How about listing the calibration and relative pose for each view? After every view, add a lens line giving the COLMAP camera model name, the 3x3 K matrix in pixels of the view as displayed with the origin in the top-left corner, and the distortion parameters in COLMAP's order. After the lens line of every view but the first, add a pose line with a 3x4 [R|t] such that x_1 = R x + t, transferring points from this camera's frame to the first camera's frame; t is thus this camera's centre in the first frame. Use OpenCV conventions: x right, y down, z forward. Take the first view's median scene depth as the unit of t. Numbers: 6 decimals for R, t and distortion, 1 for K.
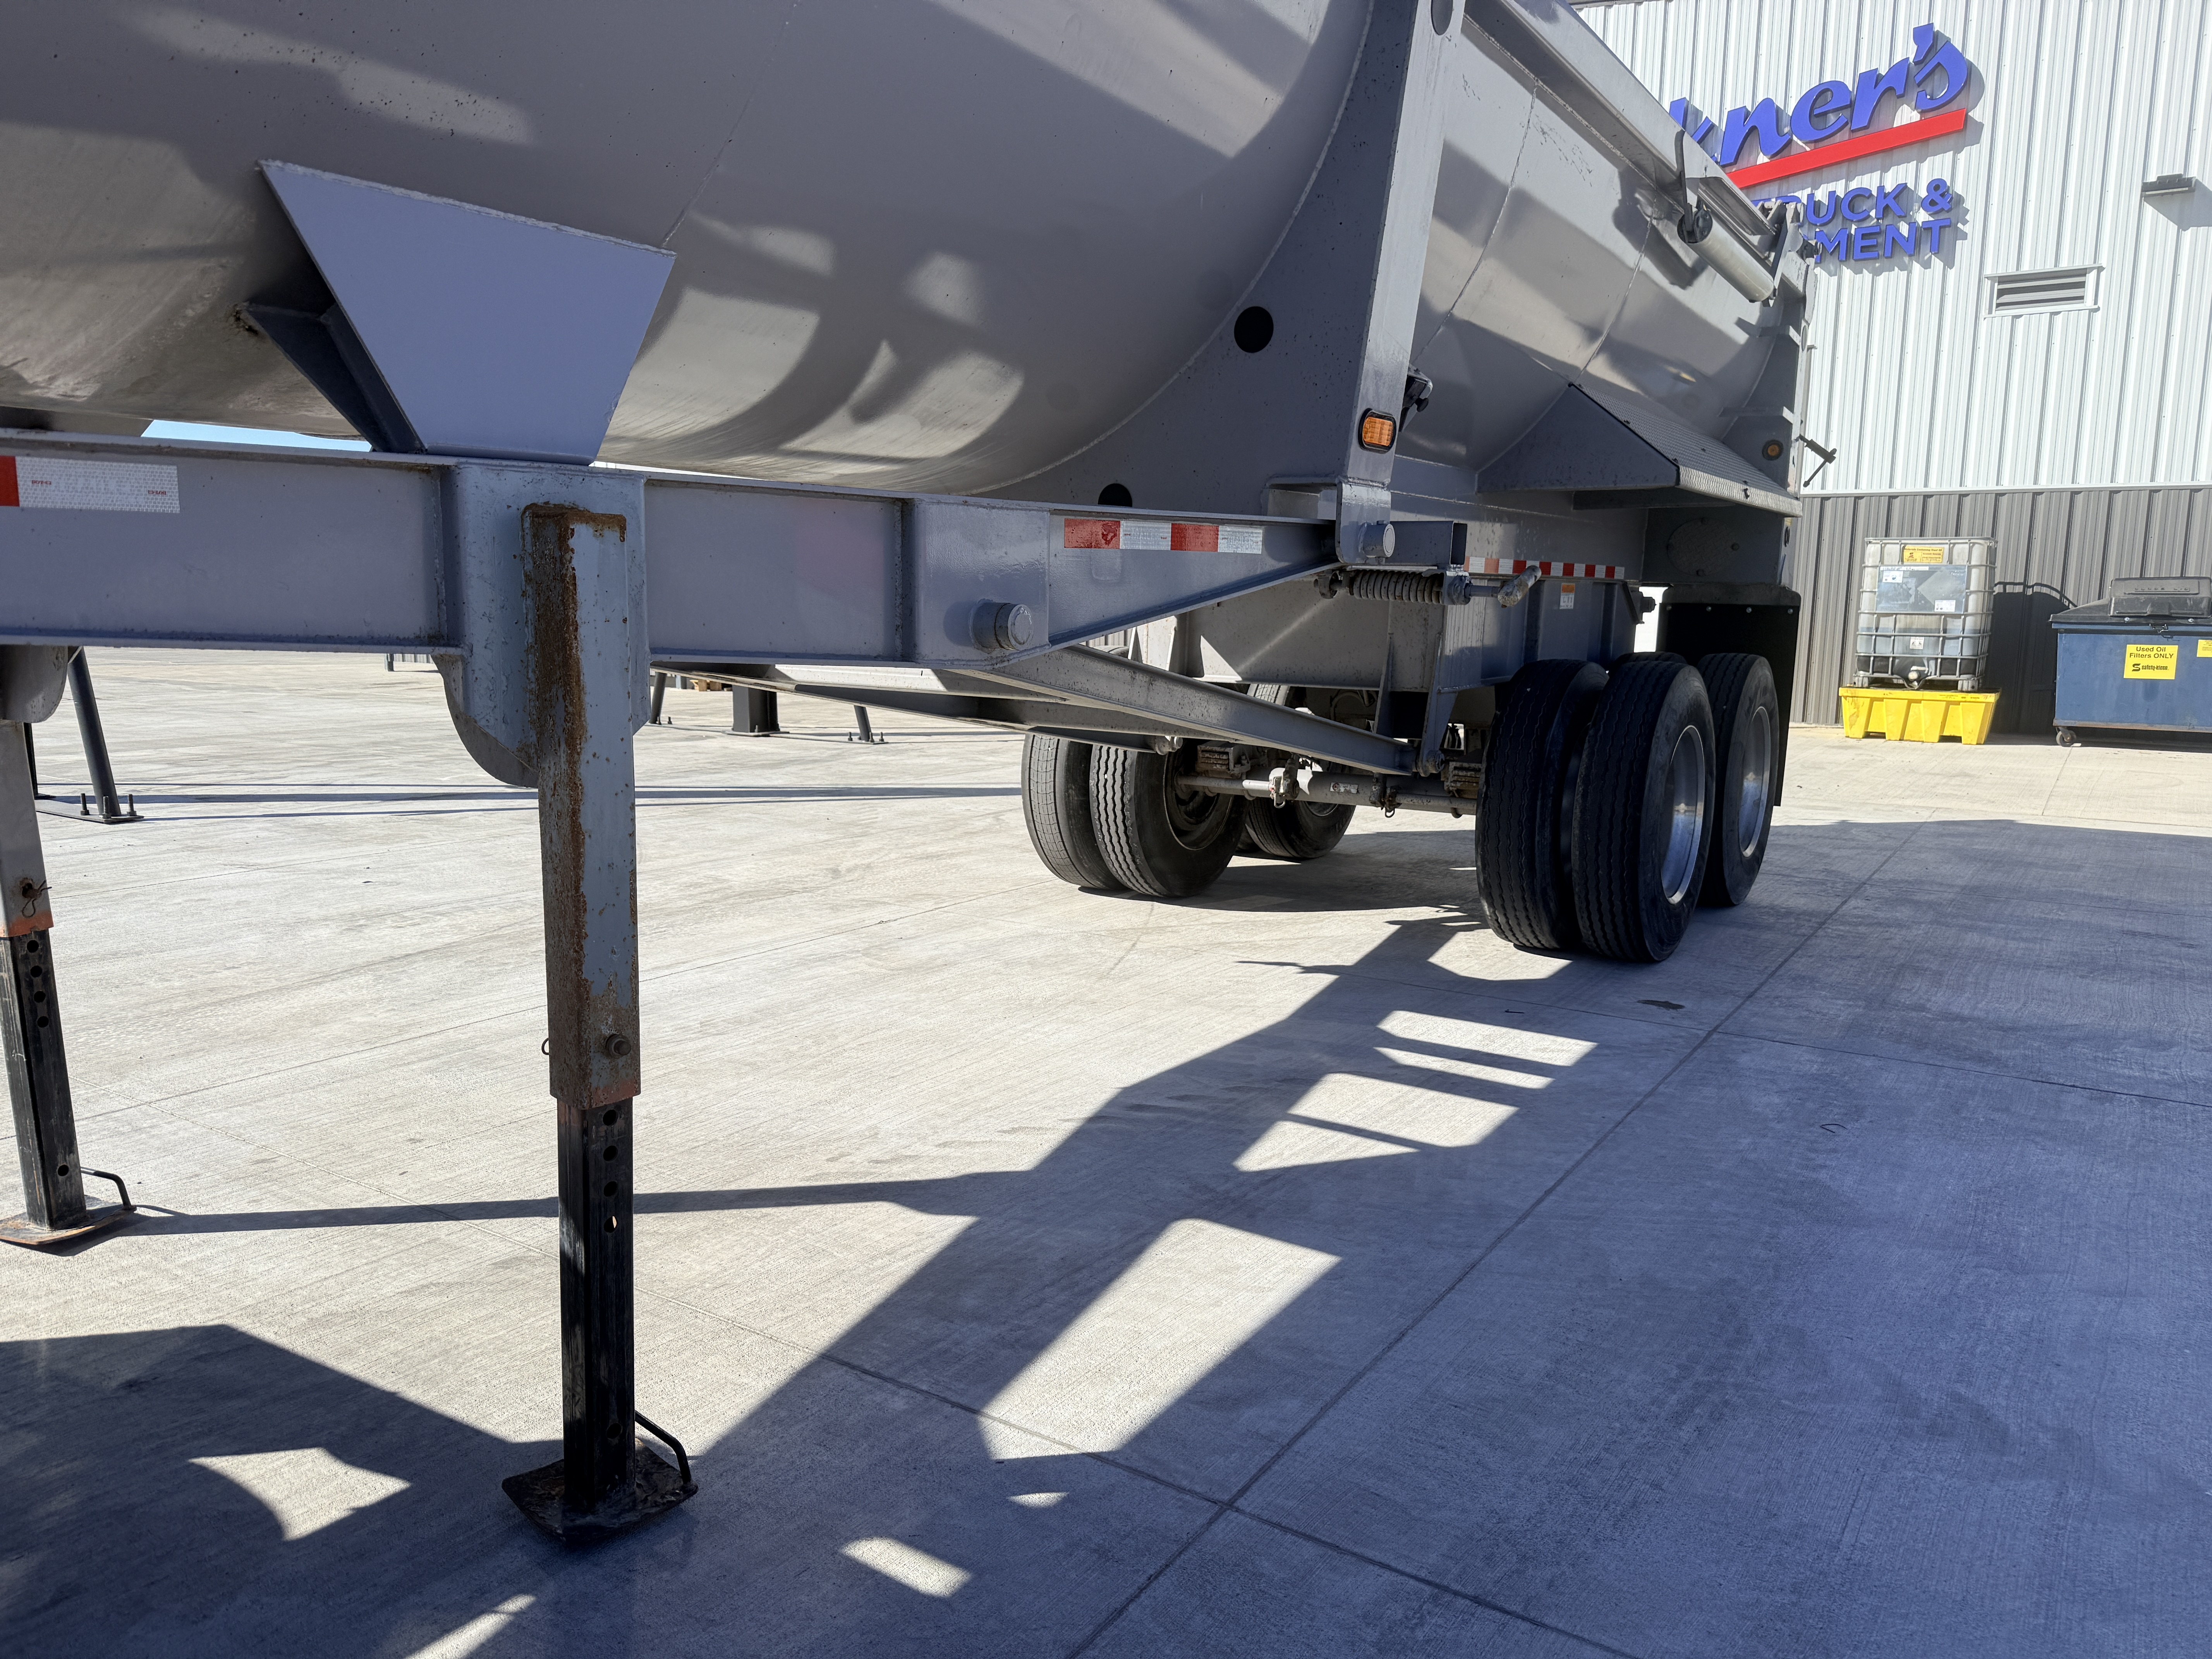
lens RADIAL K [[1560.4, 0, 1092.4], [0, 1560.4, 835.3], [0, 0, 1]] dist [0.023902, -0.028204]
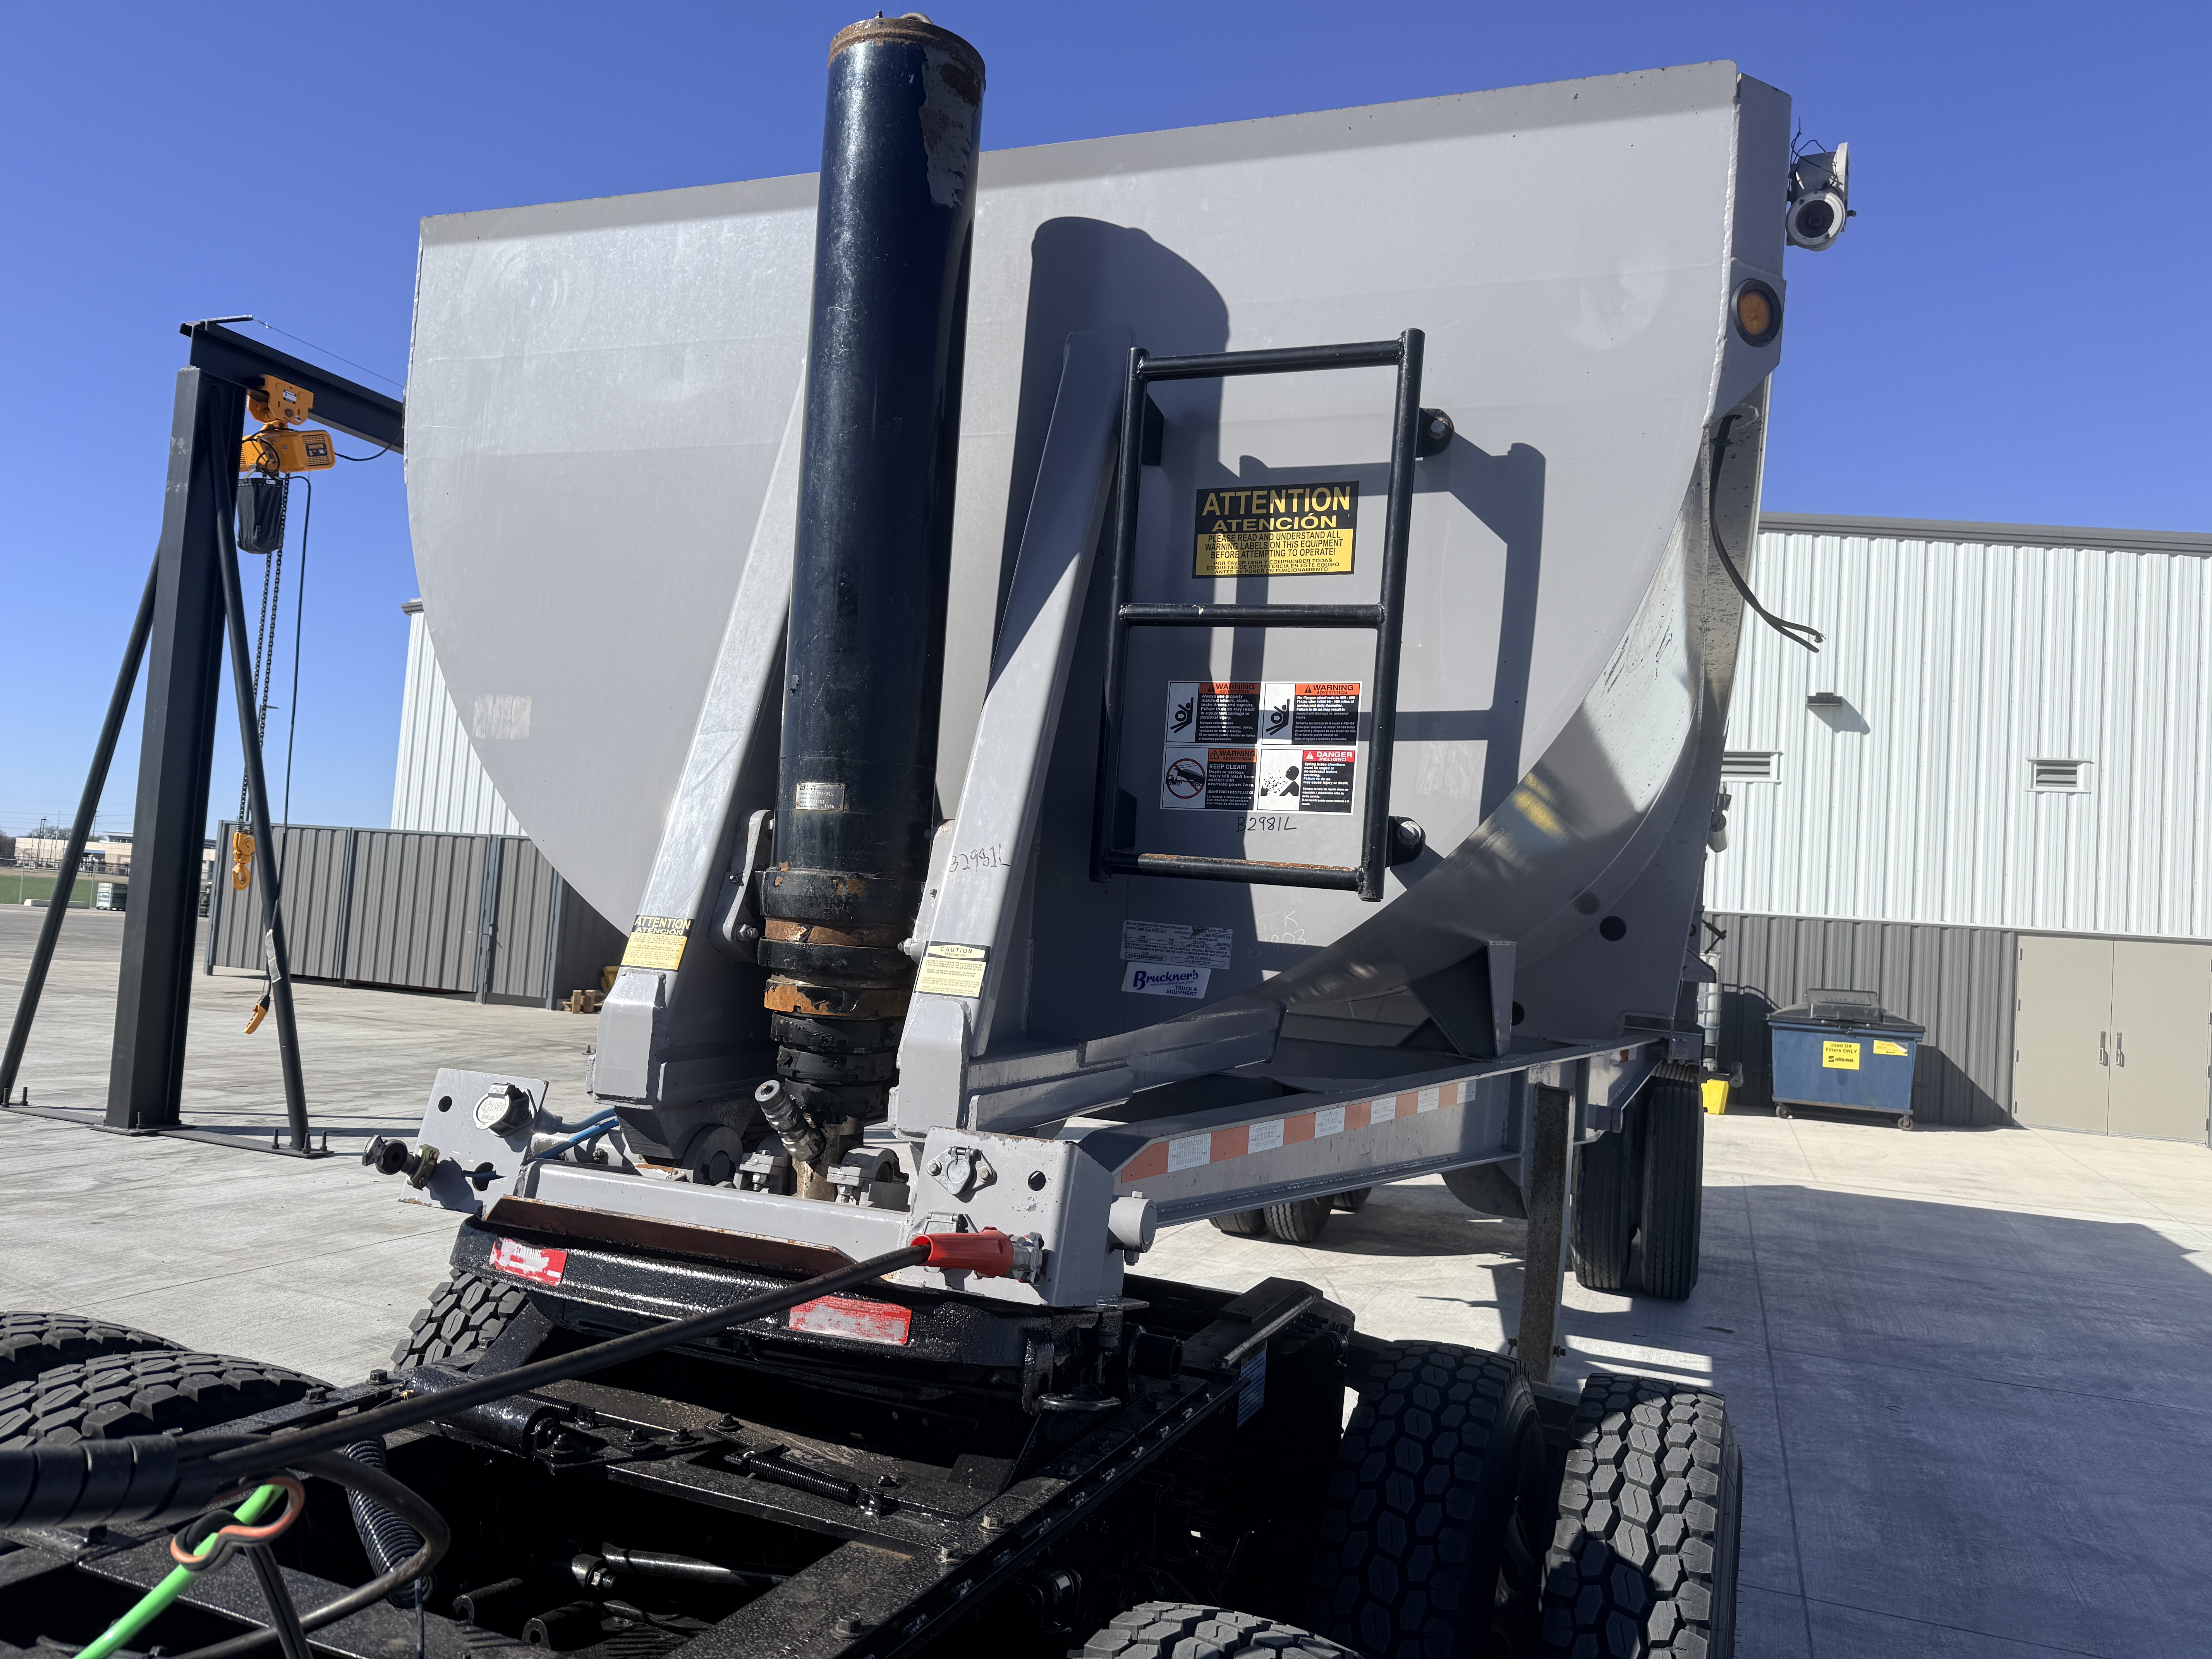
lens RADIAL K [[1560.4, 0, 1072.6], [0, 1560.4, 839.5], [0, 0, 1]] dist [0.023902, -0.028204]
pose [[0.978228, 0.064705, 0.197186, -0.341949], [-0.025429, 0.980365, -0.195544, -0.025047], [-0.205967, 0.186272, 0.960667, -0.237217]]
